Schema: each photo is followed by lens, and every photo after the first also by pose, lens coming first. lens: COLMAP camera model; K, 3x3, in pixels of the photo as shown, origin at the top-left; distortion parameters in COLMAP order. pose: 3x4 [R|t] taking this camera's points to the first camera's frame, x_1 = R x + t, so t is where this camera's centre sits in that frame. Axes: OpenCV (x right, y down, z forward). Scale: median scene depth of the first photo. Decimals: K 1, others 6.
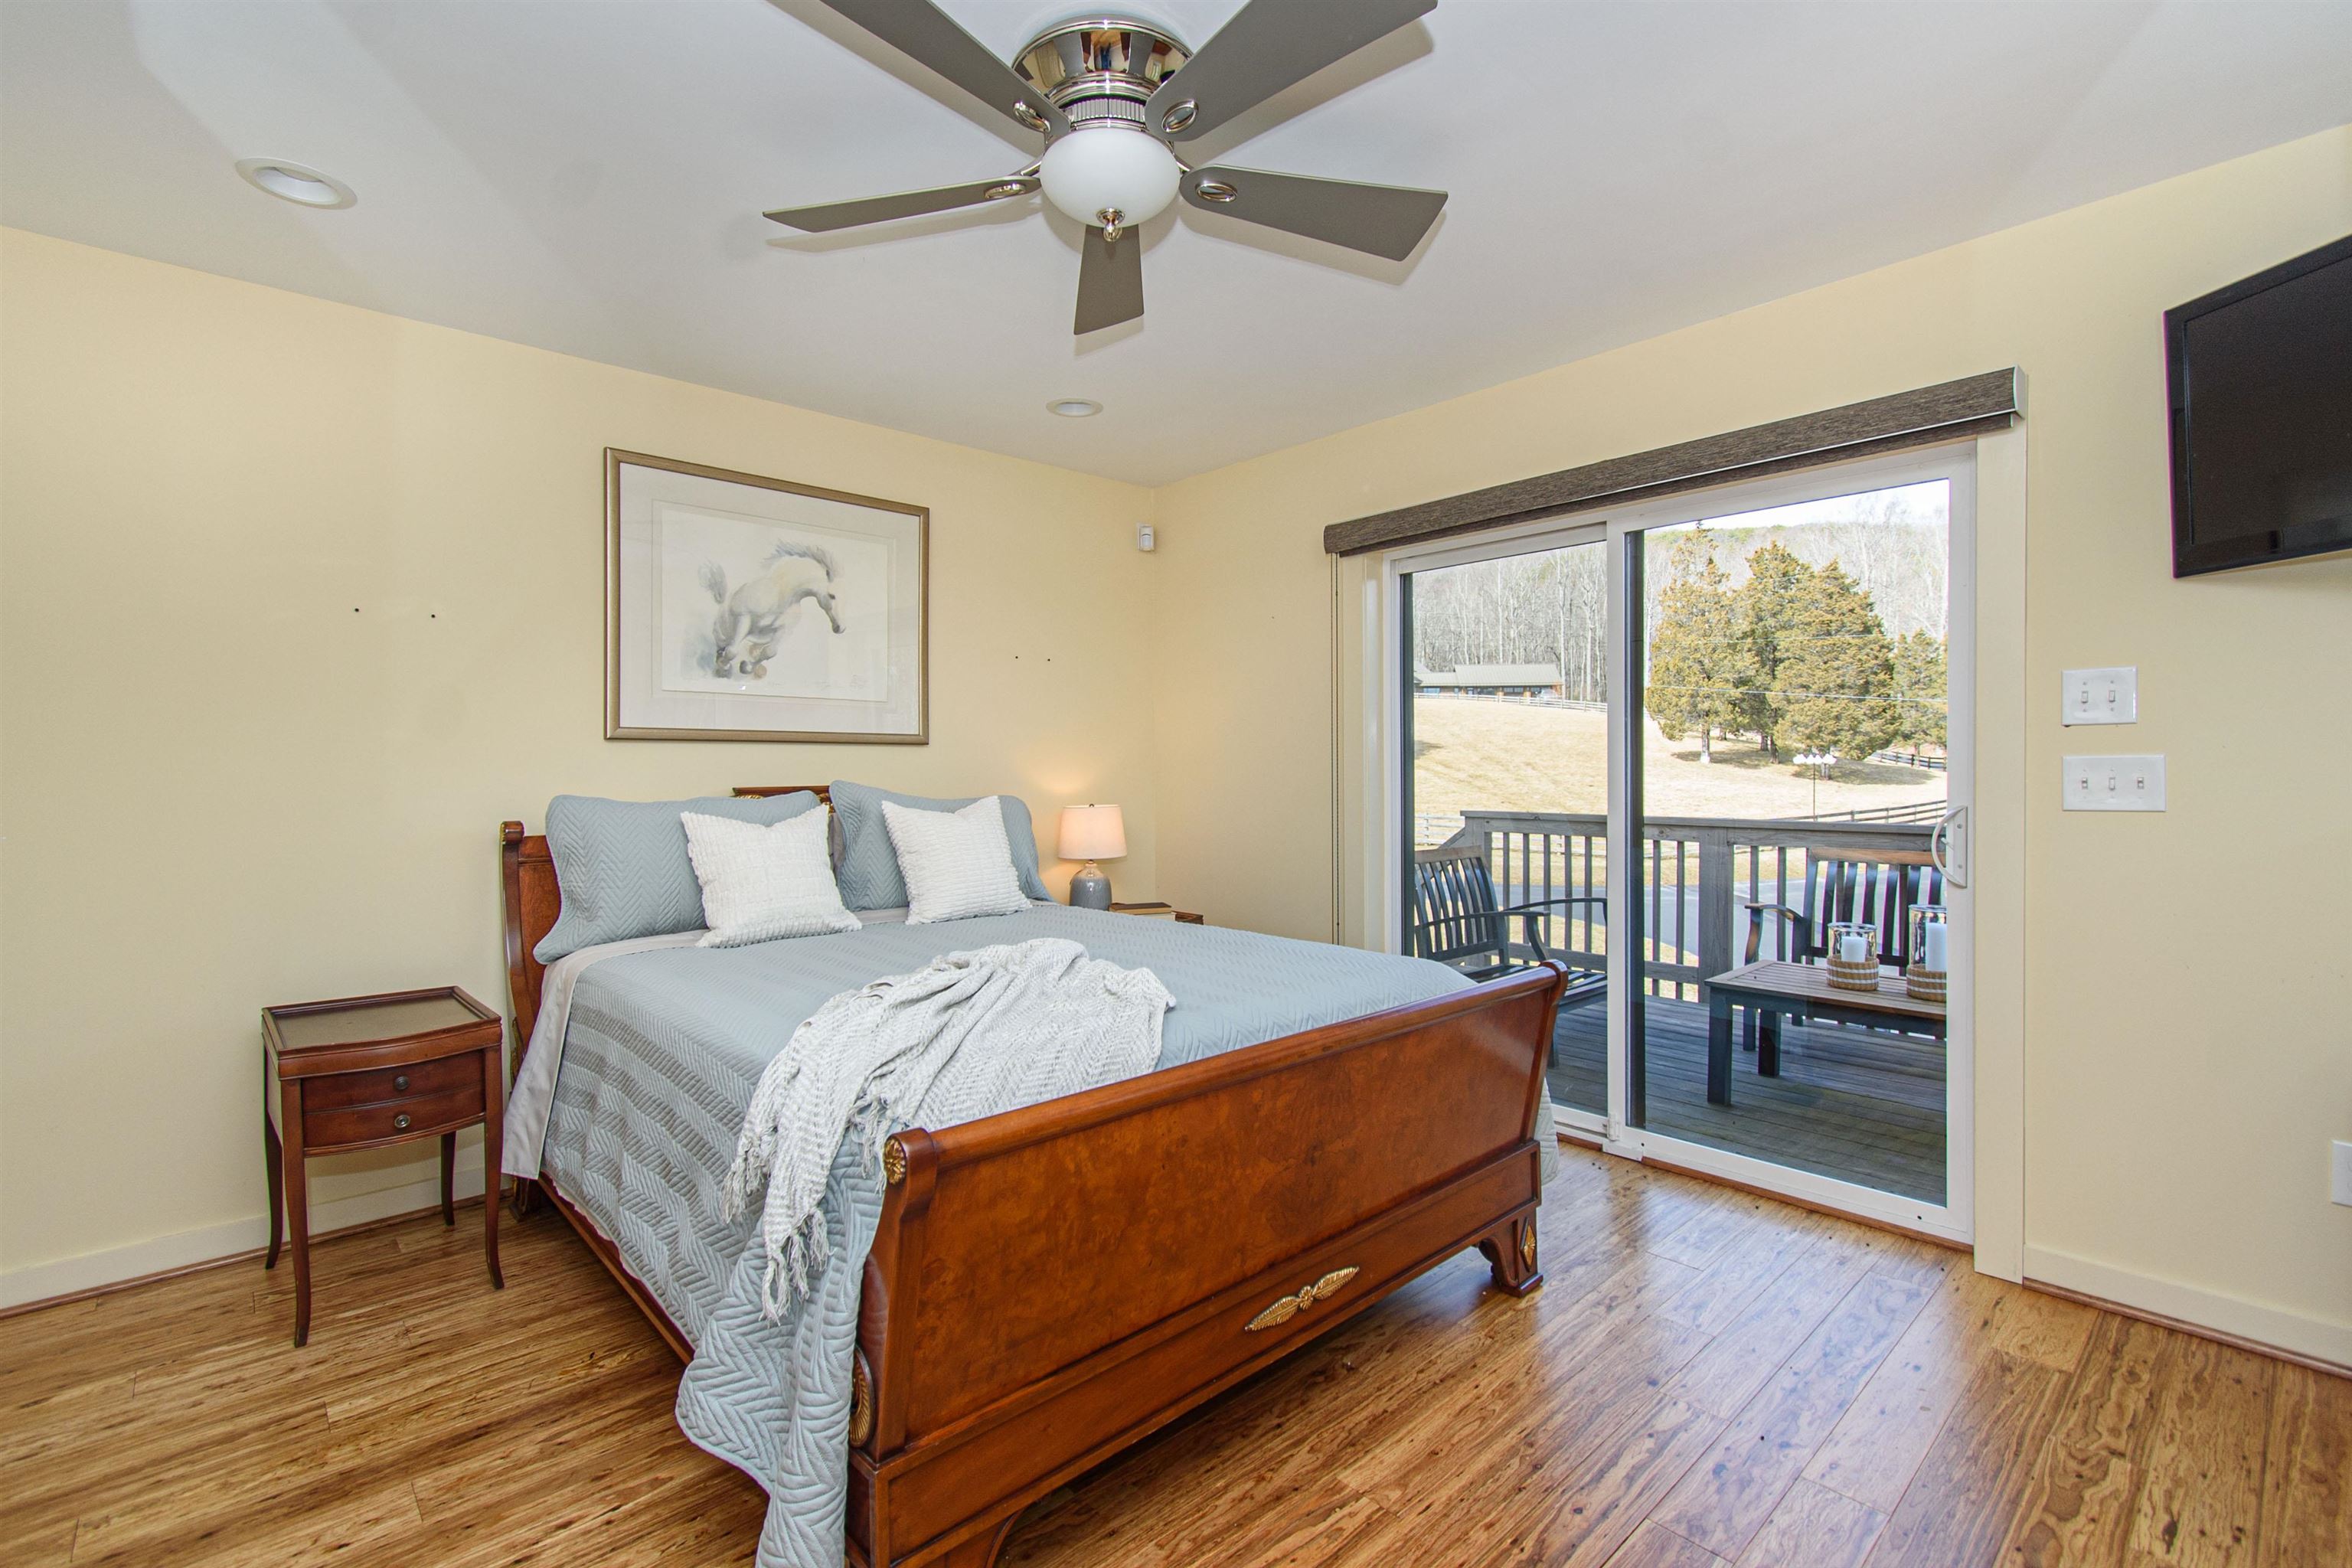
lens RADIAL K [[1042.4, 0, 1175.8], [0, 1042.4, 774.1], [0, 0, 1]] dist [-0.002817, -0.000982]
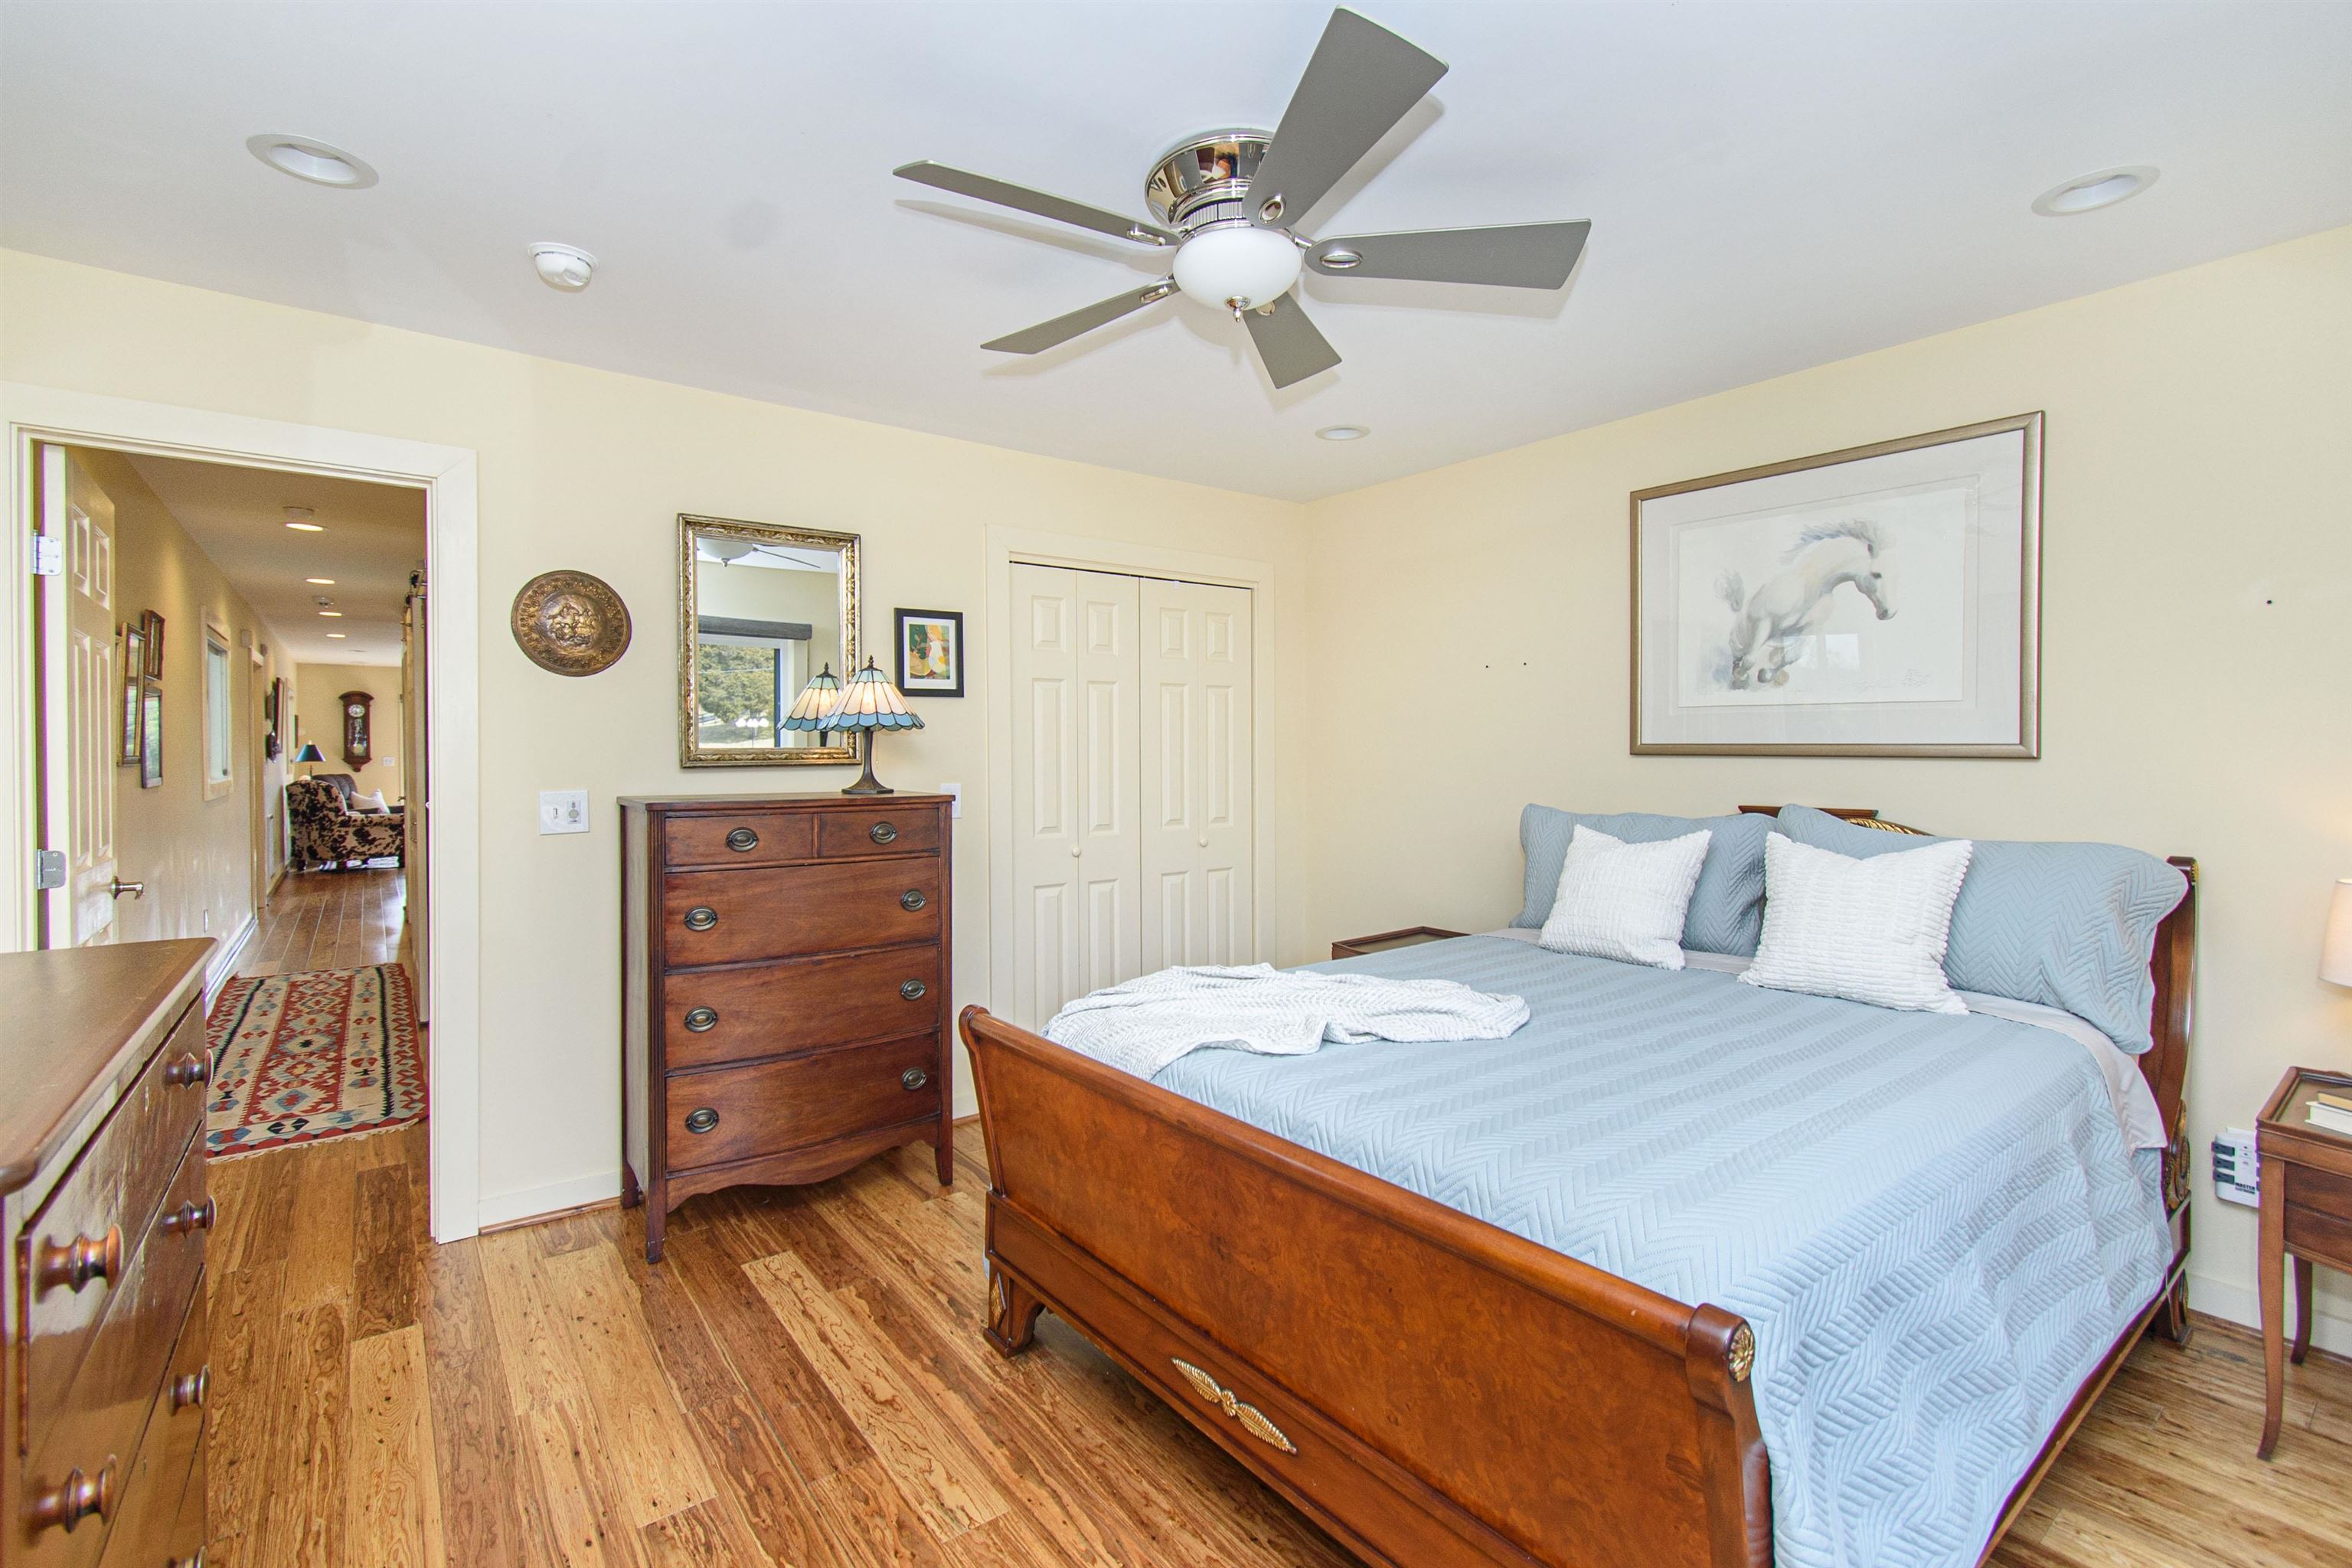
lens RADIAL K [[1042.4, 0, 1175.8], [0, 1042.4, 774.1], [0, 0, 1]] dist [-0.002817, -0.000982]
pose [[-0.080863, 0.026558, -0.996371, 0.559503], [-0.007277, 0.999603, 0.027235, -0.037087], [0.996699, 0.009453, -0.080638, 0.563473]]
